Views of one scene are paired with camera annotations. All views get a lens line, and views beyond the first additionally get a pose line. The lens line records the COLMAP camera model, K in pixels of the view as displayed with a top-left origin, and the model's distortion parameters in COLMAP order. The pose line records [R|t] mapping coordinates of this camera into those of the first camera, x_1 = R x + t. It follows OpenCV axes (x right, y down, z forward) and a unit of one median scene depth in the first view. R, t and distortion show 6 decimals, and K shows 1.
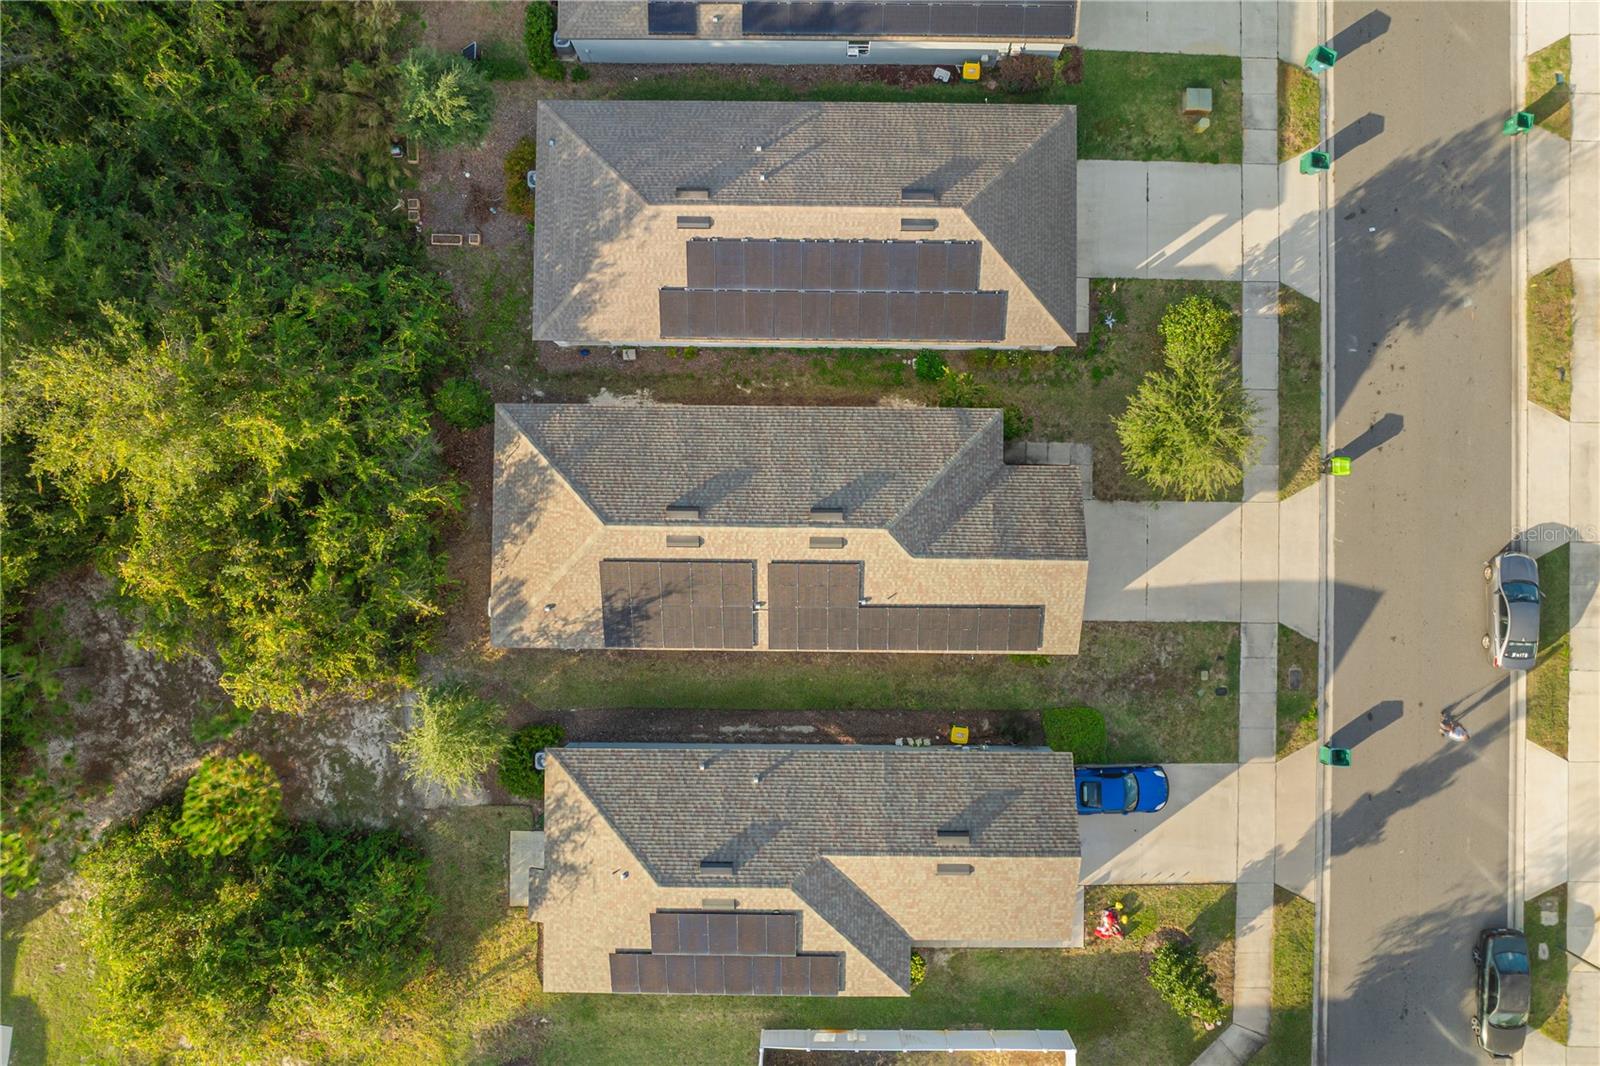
lens RADIAL K [[1133.2, 0, 806.1], [0, 1133.2, 512.3], [0, 0, 1]] dist [-0.037546, 0.003355]
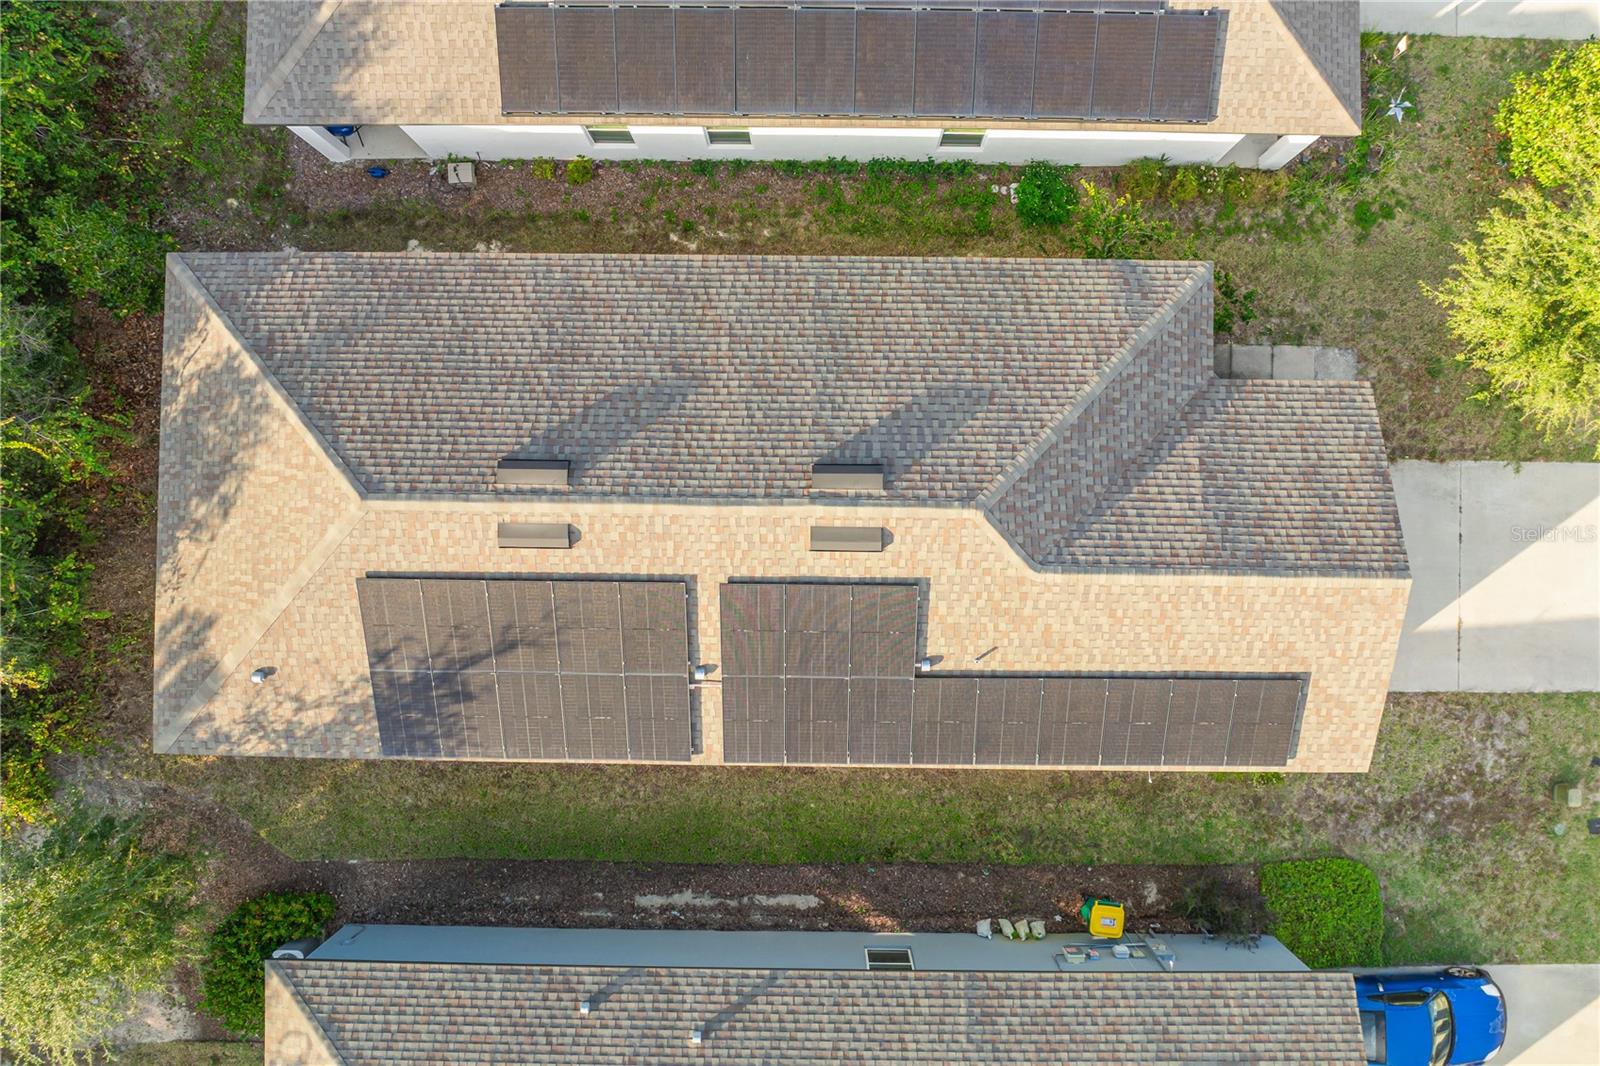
lens RADIAL K [[1133.2, 0, 803.9], [0, 1133.2, 514.1], [0, 0, 1]] dist [-0.037546, 0.003355]
pose [[0.999994, 0.001847, -0.002887, 0.001682], [-0.001839, 0.999994, 0.002992, 0.014842], [0.002892, -0.002986, 0.999991, 0.521833]]
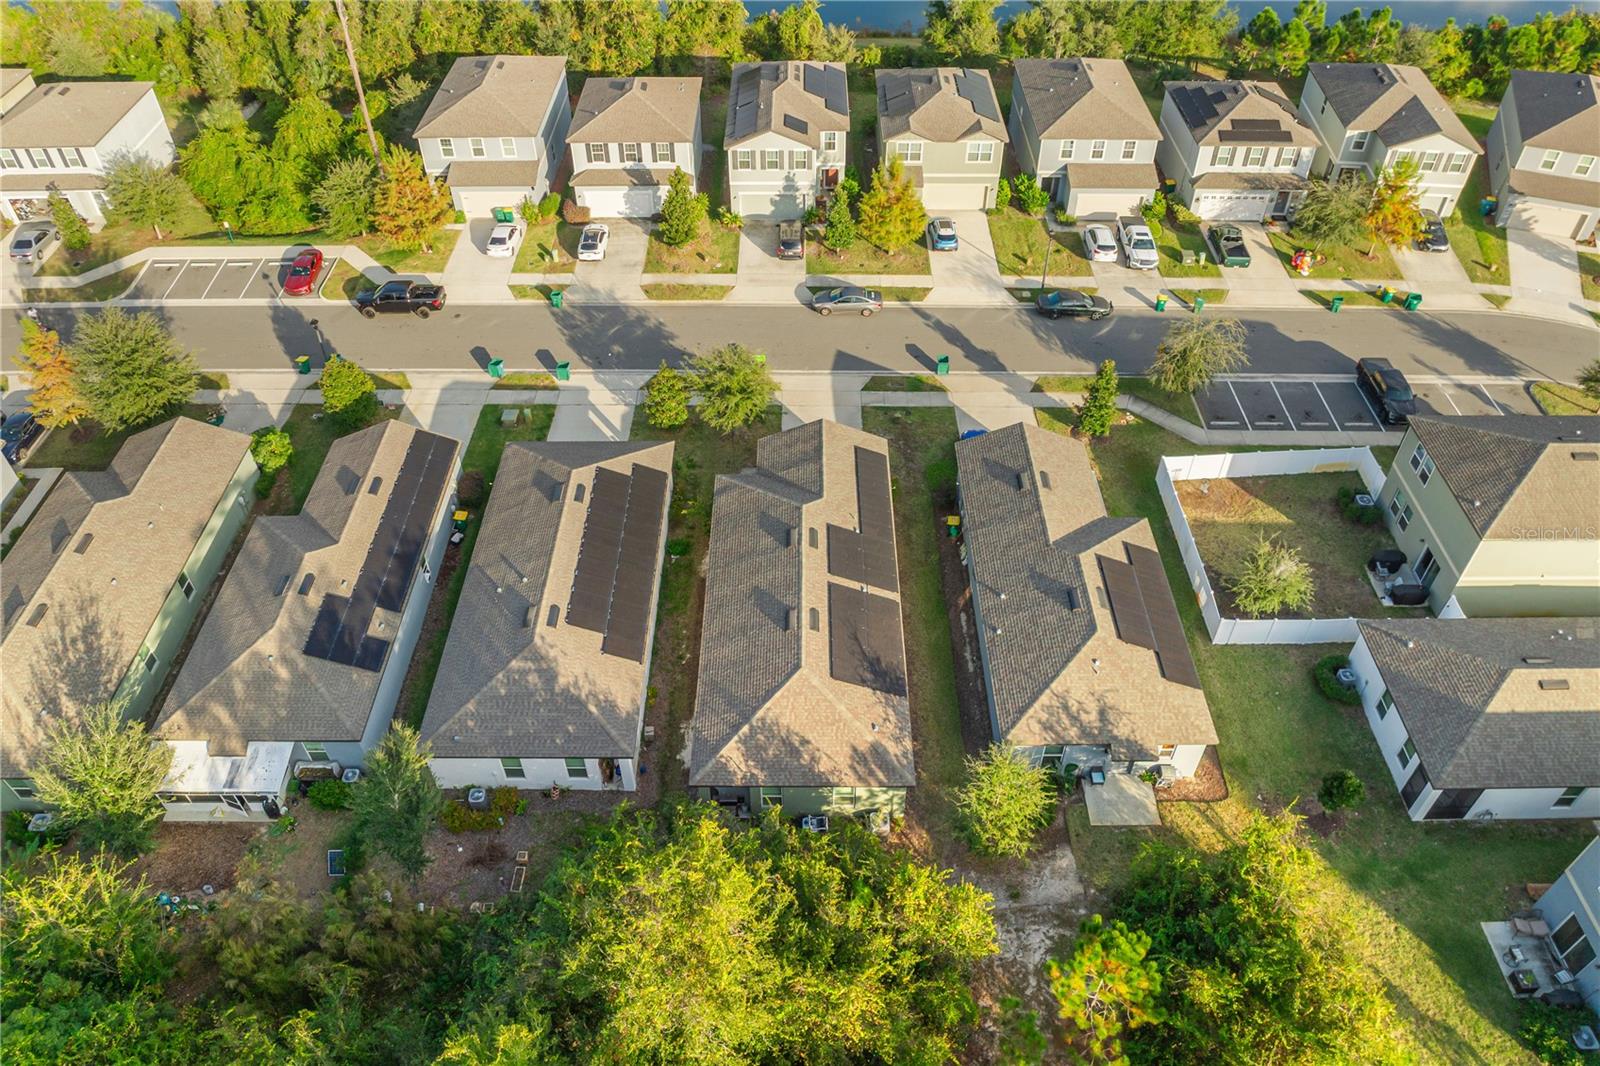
lens RADIAL K [[1133.2, 0, 804.0], [0, 1133.2, 537.5], [0, 0, 1]] dist [-0.037546, 0.003355]
pose [[-0.010851, -0.689096, 0.724589, -0.900324], [0.999739, 0.007080, 0.021705, -0.012058], [-0.020087, 0.724636, 0.688839, 0.087134]]
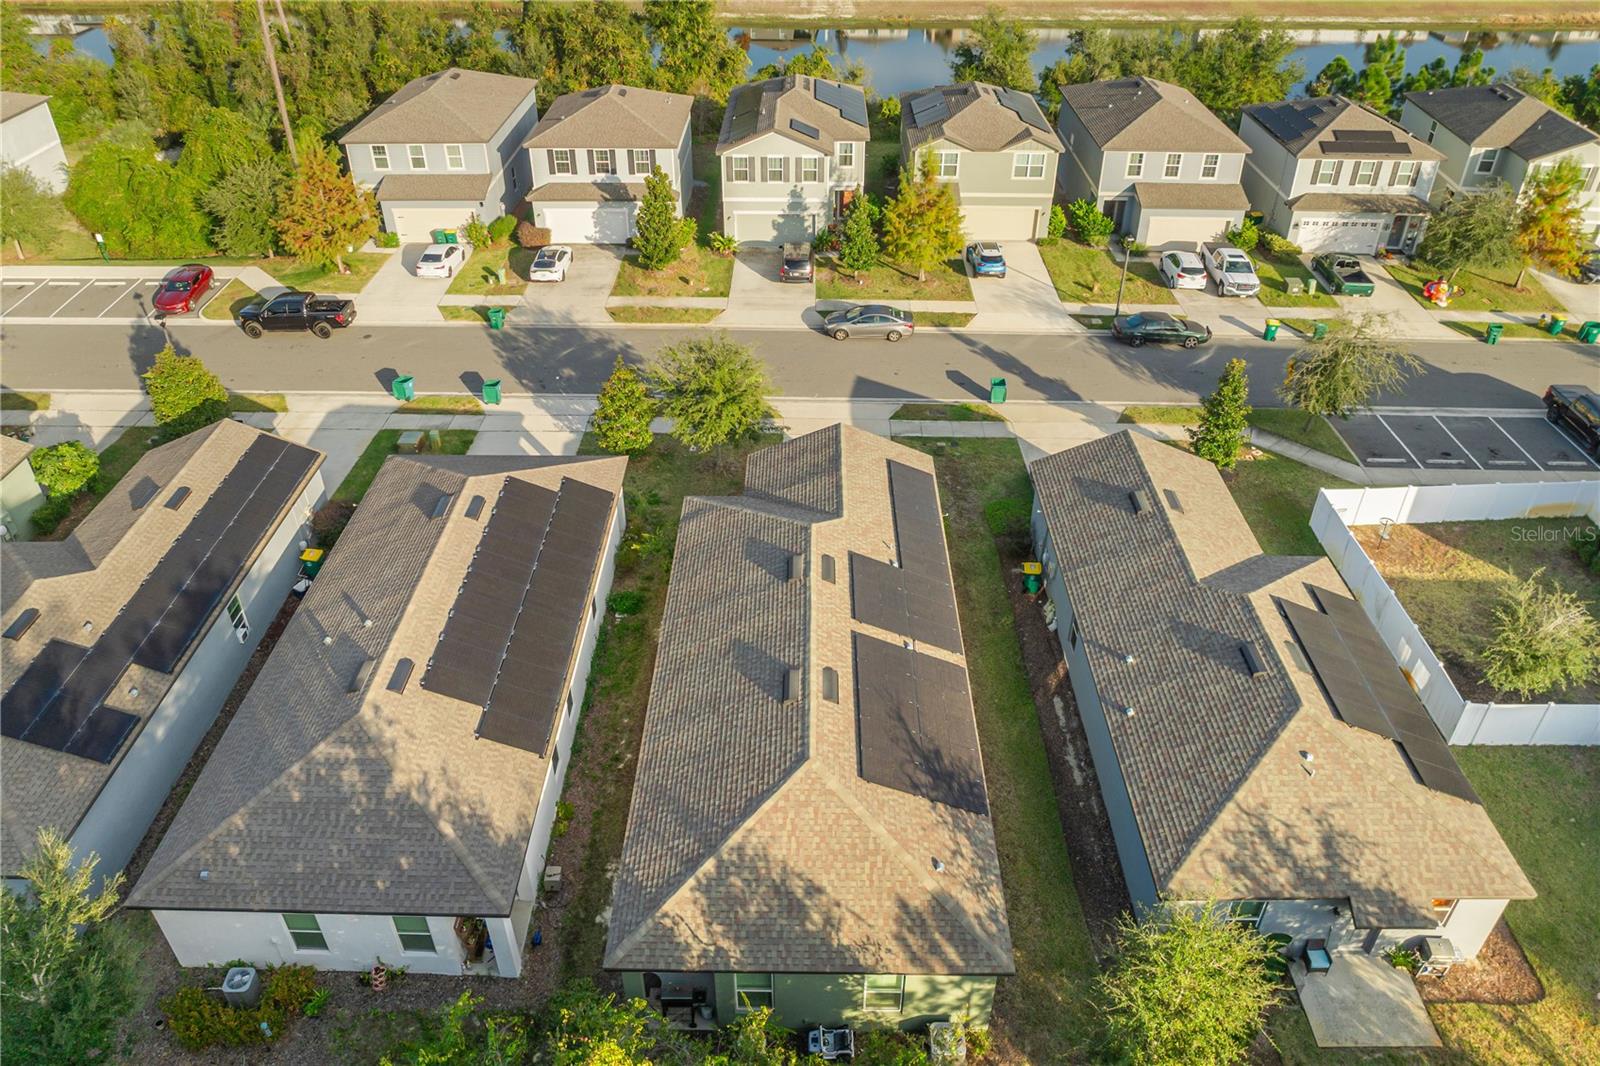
lens RADIAL K [[1133.2, 0, 805.2], [0, 1133.2, 532.5], [0, 0, 1]] dist [-0.037546, 0.003355]
pose [[-0.003716, -0.564434, 0.825470, -0.637829], [0.999664, 0.019078, 0.017545, -0.005354], [-0.025651, 0.825258, 0.564173, 0.481450]]
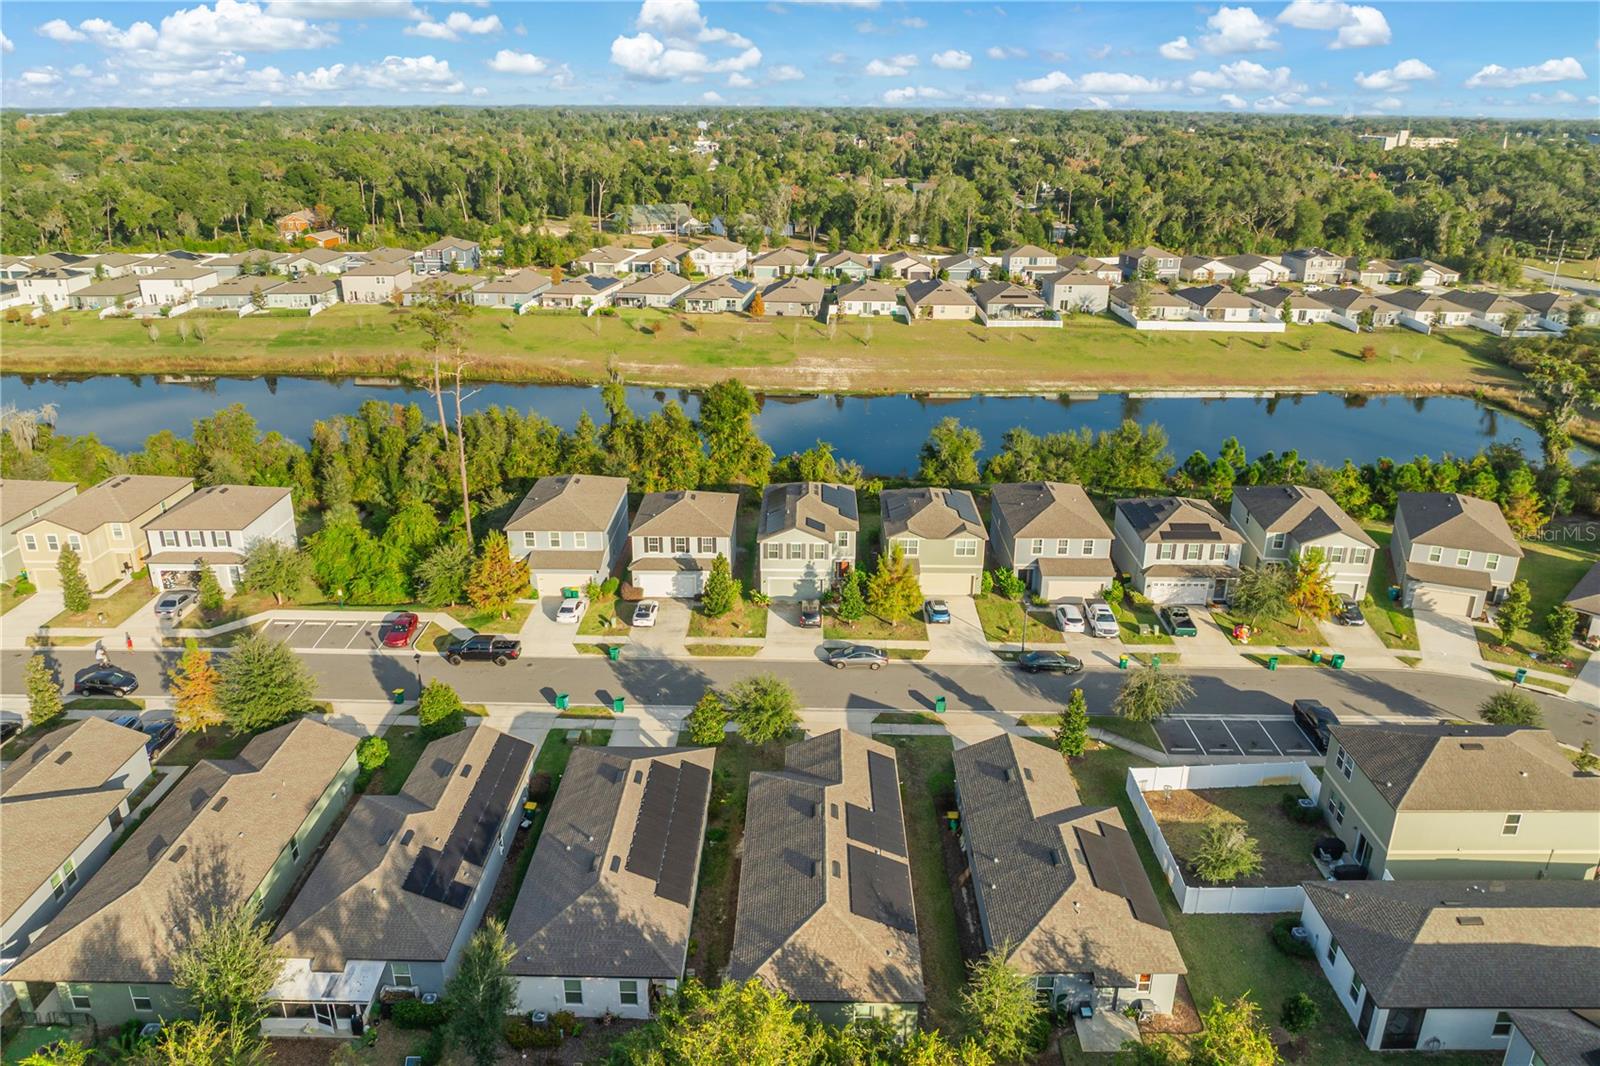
lens RADIAL K [[1133.2, 0, 804.5], [0, 1133.2, 530.6], [0, 0, 1]] dist [-0.037546, 0.003355]
pose [[-0.002899, -0.345430, 0.938440, -1.266054], [0.999587, 0.025817, 0.012591, -0.042509], [-0.028577, 0.938089, 0.345213, 0.091356]]
